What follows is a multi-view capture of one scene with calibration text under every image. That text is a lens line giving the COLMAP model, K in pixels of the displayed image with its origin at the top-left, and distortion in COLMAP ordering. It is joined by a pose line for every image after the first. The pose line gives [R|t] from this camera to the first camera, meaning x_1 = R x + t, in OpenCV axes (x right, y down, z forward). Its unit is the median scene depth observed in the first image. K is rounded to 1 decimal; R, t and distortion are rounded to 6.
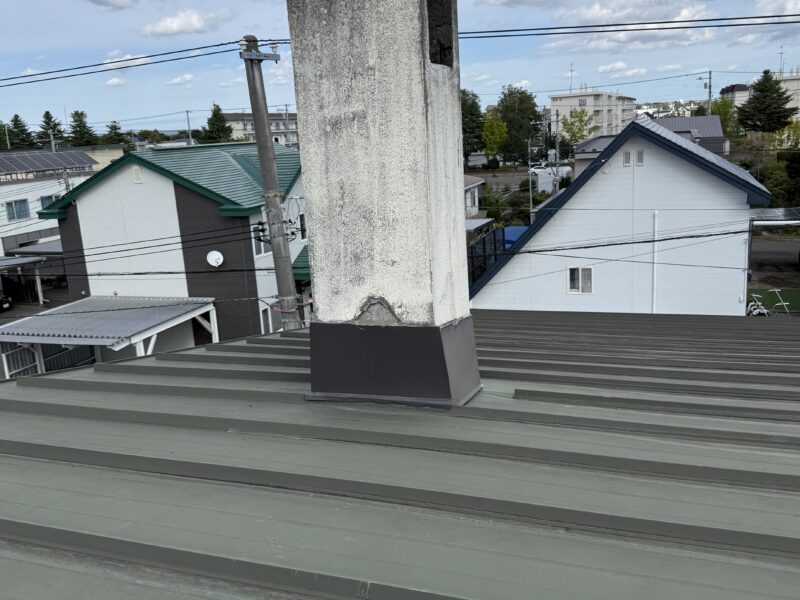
lens RADIAL K [[767.2, 0, 400.0], [0, 767.2, 300.0], [0, 0, 1]] dist [0.071147, -0.018236]
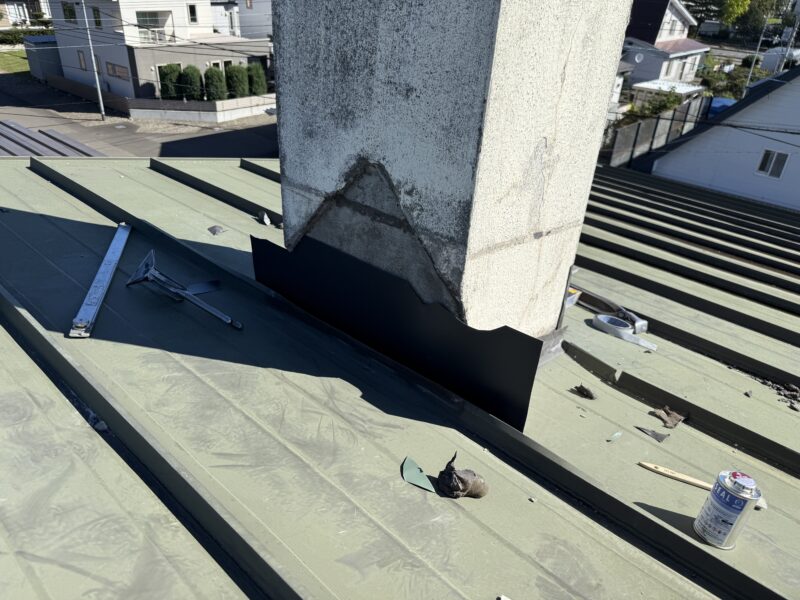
lens RADIAL K [[573.7, 0, 400.0], [0, 573.7, 300.0], [0, 0, 1]] dist [0.001154, -0.005021]
pose [[0.927844, 0.275811, -0.251068, 0.097187], [-0.190037, 0.928827, 0.318065, -0.039196], [0.320924, -0.247403, 0.914221, 0.646520]]
